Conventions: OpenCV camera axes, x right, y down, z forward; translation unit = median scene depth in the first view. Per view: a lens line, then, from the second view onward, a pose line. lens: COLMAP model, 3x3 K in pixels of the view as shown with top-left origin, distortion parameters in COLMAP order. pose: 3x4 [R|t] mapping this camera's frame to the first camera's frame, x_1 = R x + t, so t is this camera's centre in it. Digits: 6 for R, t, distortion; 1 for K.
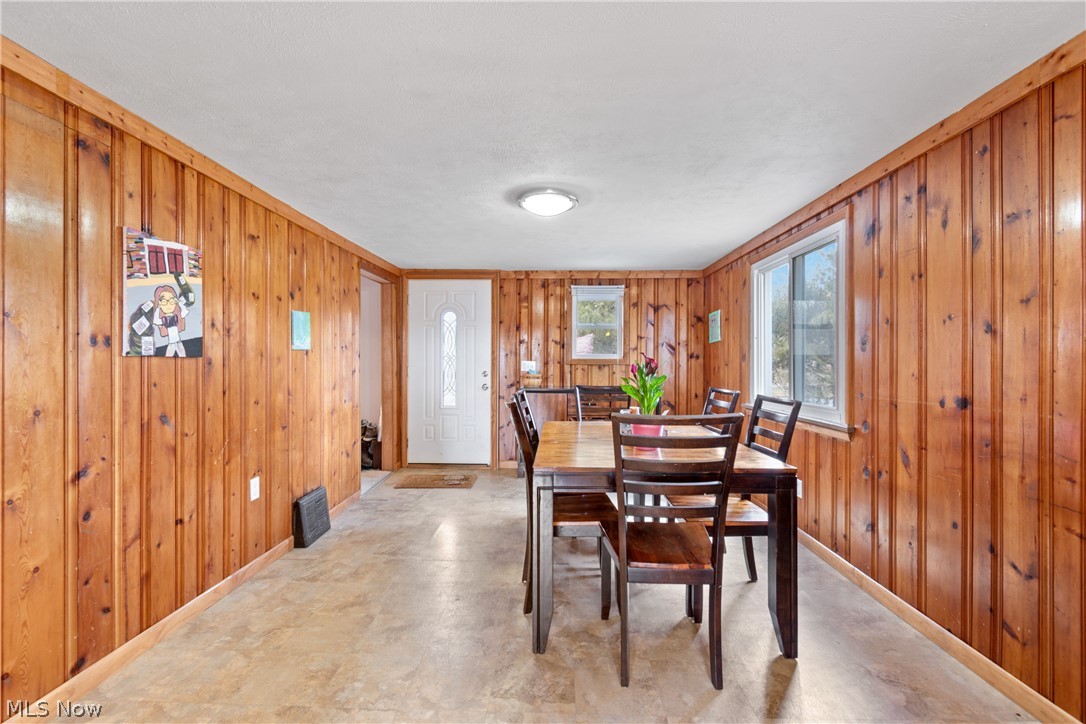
lens RADIAL K [[485.9, 0, 544.3], [0, 485.9, 364.1], [0, 0, 1]] dist [-0.001796, -0.000320]
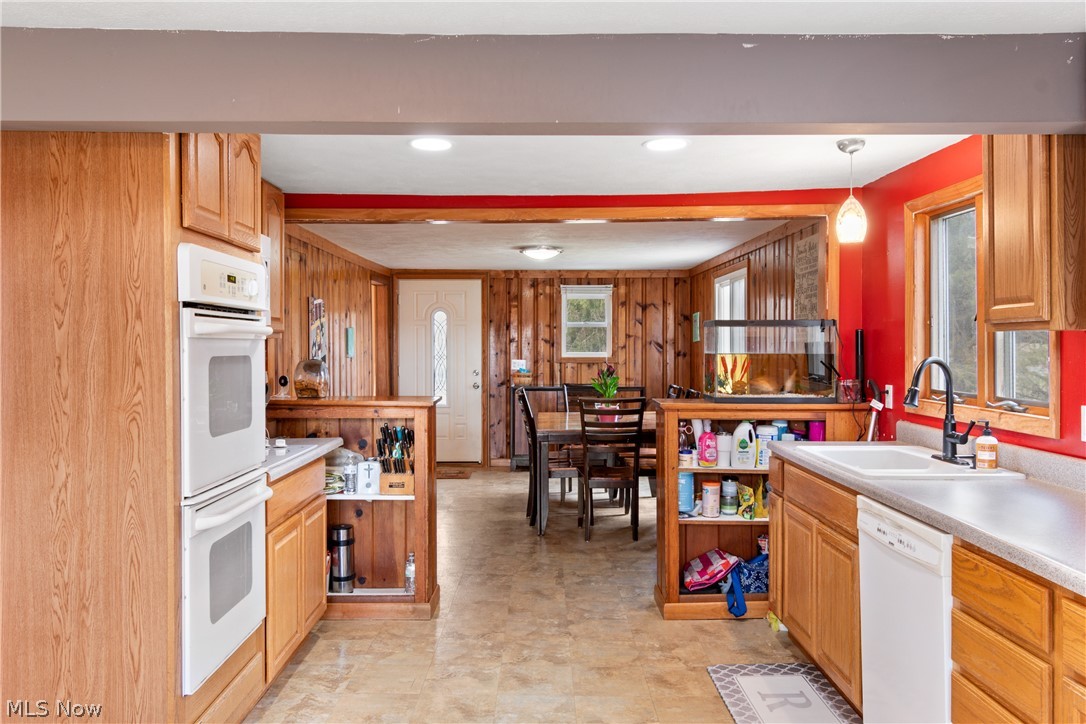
lens RADIAL K [[855.1, 0, 538.5], [0, 855.1, 354.5], [0, 0, 1]] dist [0.009920, 0.001140]
pose [[0.999751, -0.005983, 0.021494, -0.029589], [0.005759, 0.999929, 0.010473, -0.035743], [-0.021555, -0.010346, 0.999714, -0.782147]]
